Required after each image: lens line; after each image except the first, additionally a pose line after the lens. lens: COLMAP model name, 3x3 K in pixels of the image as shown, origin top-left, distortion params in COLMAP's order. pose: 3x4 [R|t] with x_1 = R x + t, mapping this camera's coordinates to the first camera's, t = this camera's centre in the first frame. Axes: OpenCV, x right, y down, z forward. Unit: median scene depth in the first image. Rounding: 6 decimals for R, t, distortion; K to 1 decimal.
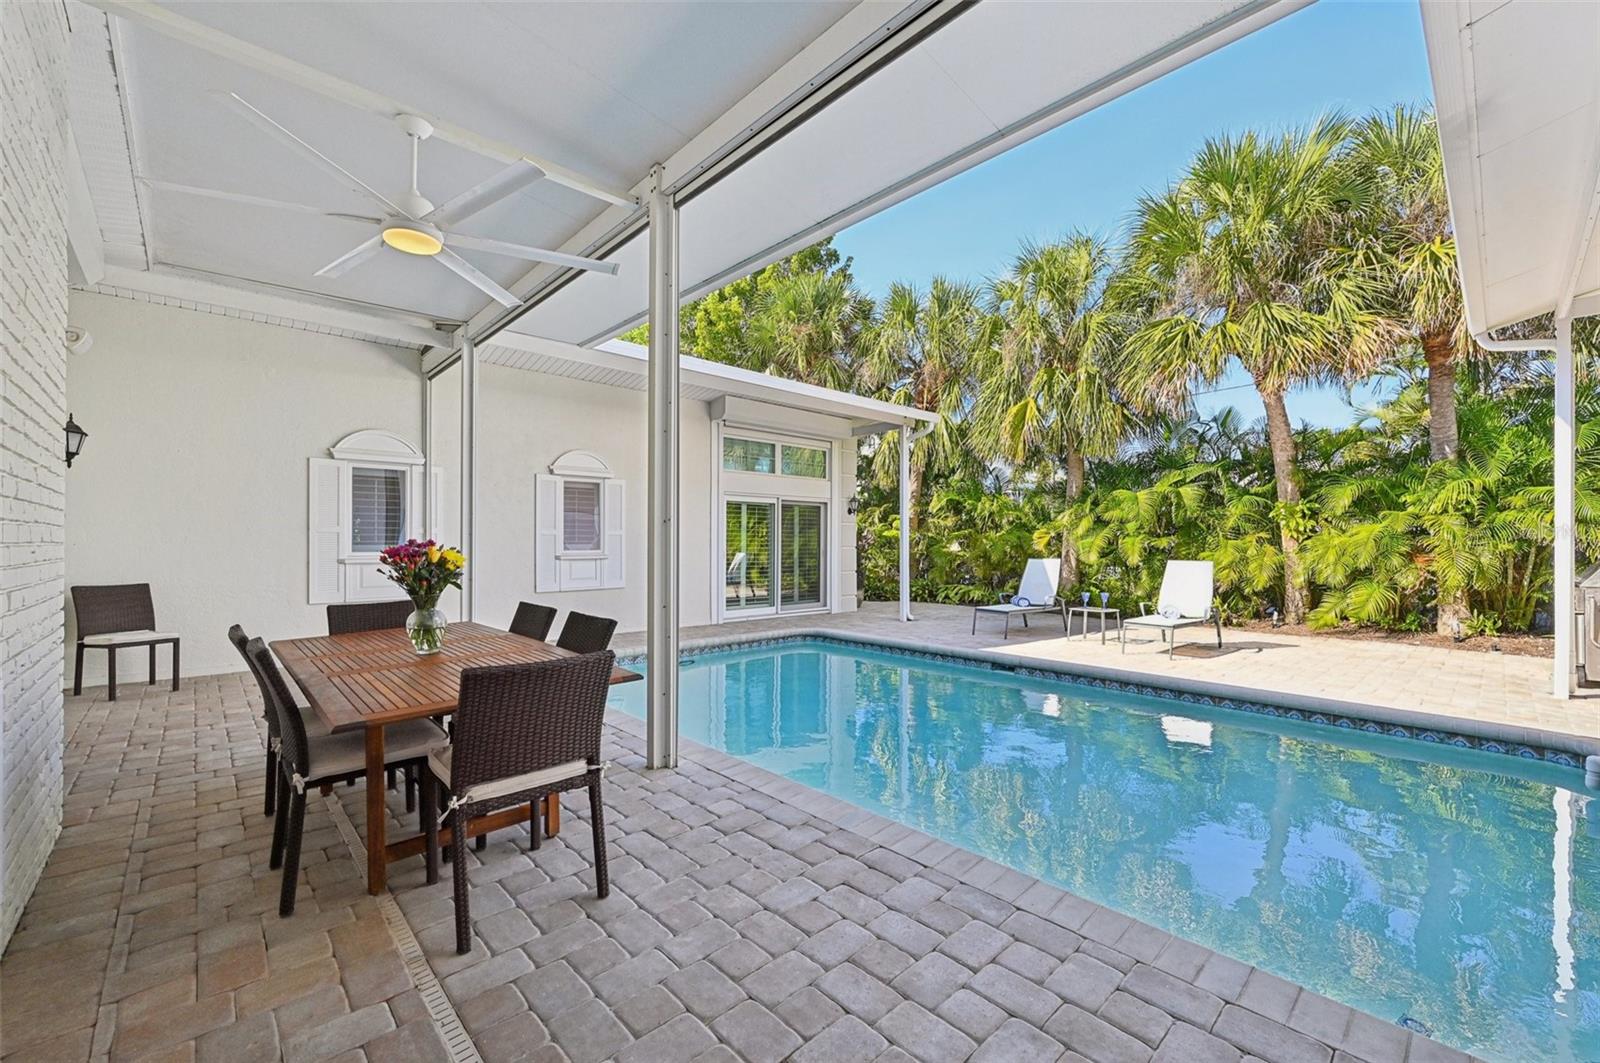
lens RADIAL K [[642.6, 0, 800.0], [0, 642.6, 531.5], [0, 0, 1]] dist [0.000327, 0.000006]
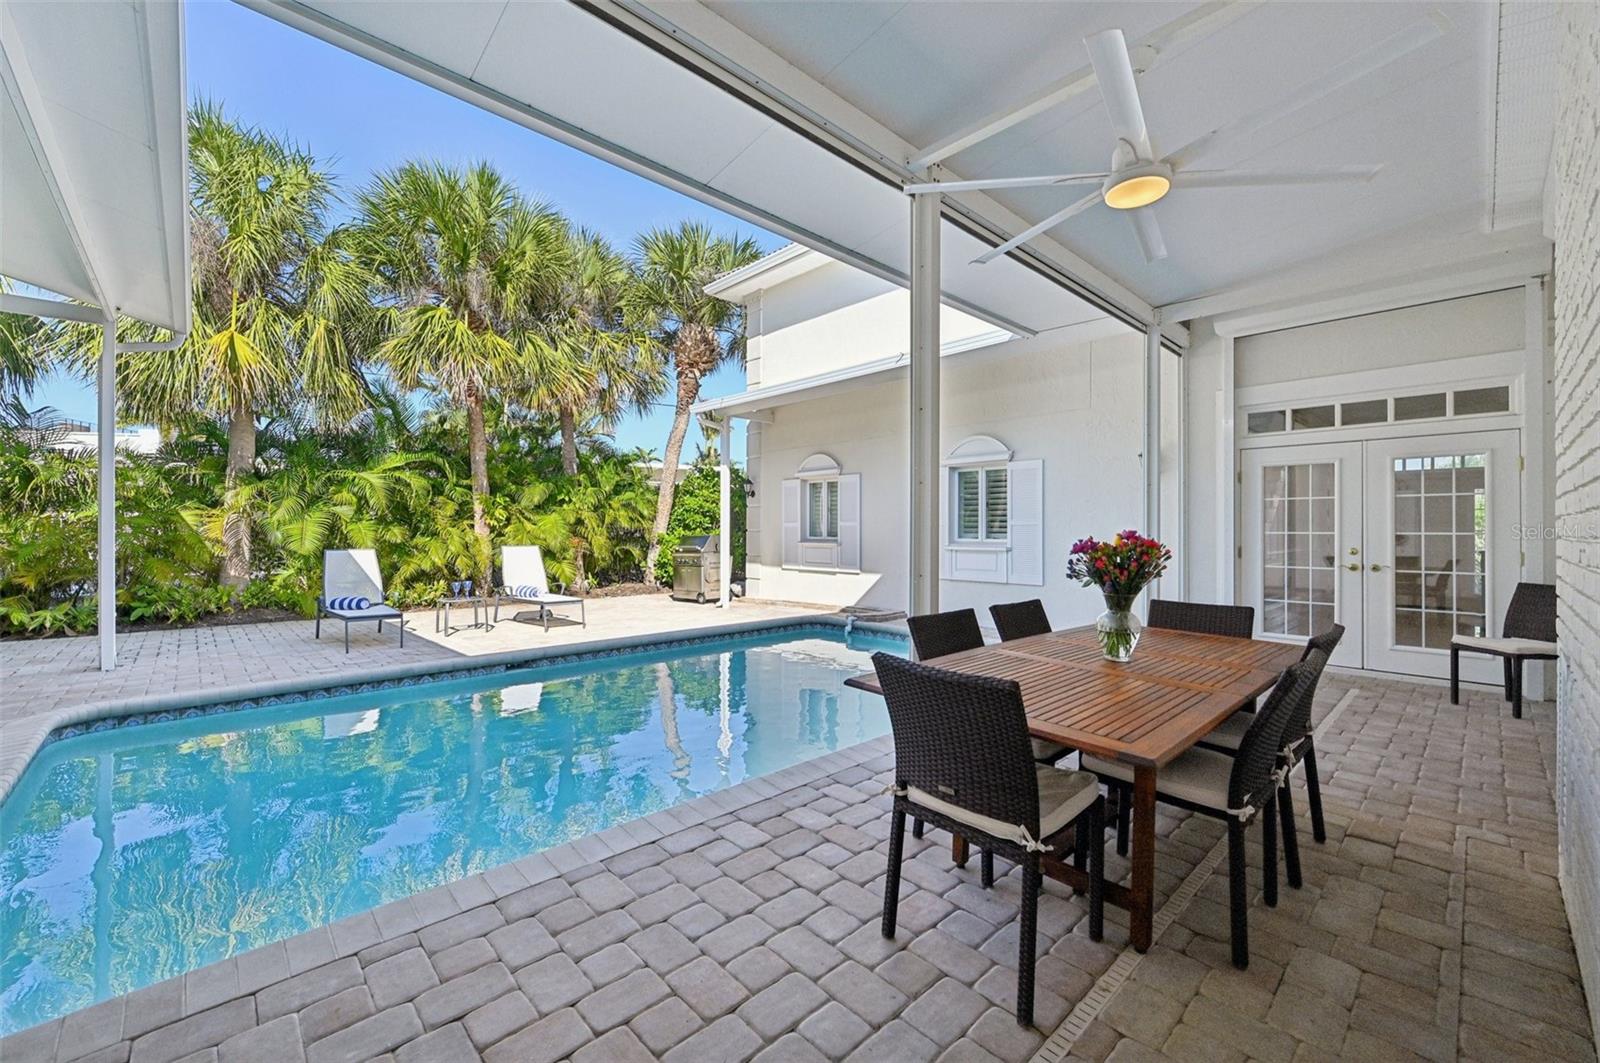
lens RADIAL K [[649.9, 0, 804.9], [0, 649.9, 524.1], [0, 0, 1]] dist [0.001551, 0.000065]
pose [[-0.009858, 0.001875, 0.999950, -0.504219], [-0.017564, 0.999844, -0.002048, 0.000153], [-0.999797, -0.017583, -0.009823, 0.459880]]
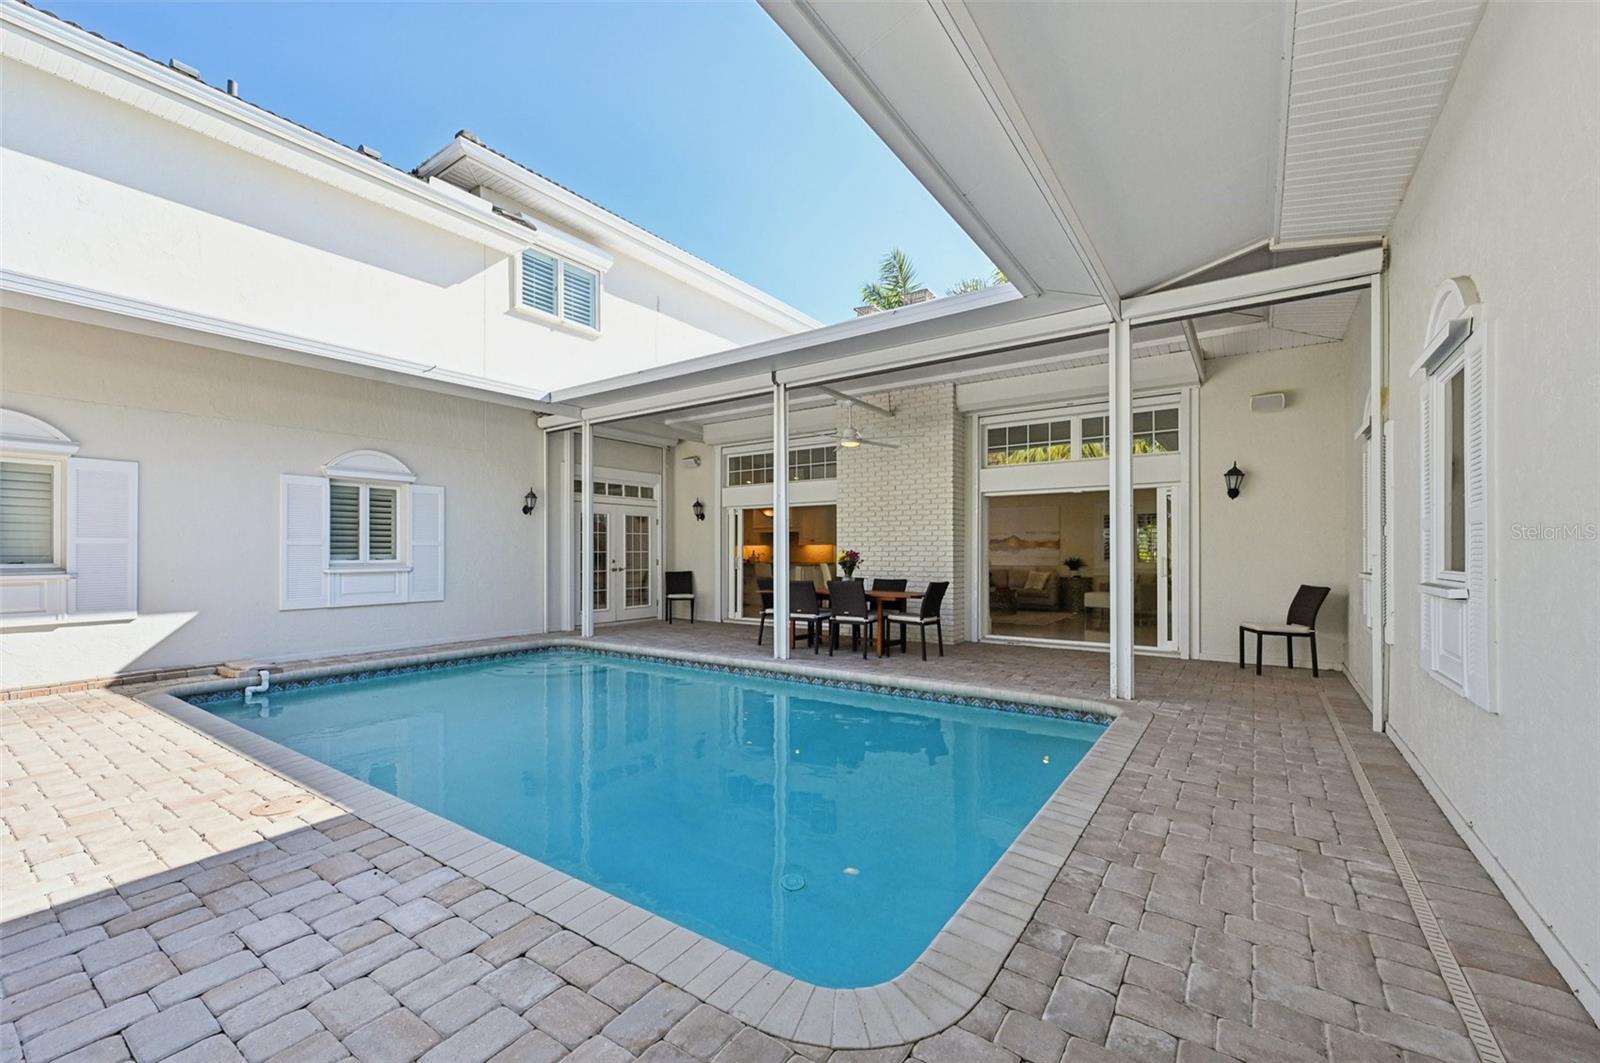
lens RADIAL K [[653.2, 0, 795.3], [0, 653.2, 551.3], [0, 0, 1]] dist [0.000816, 0.000138]
pose [[-0.977819, -0.001922, -0.209442, 0.049842], [0.001965, 0.999830, -0.018346, 0.020441], [0.209441, -0.018350, -0.977649, 1.189324]]
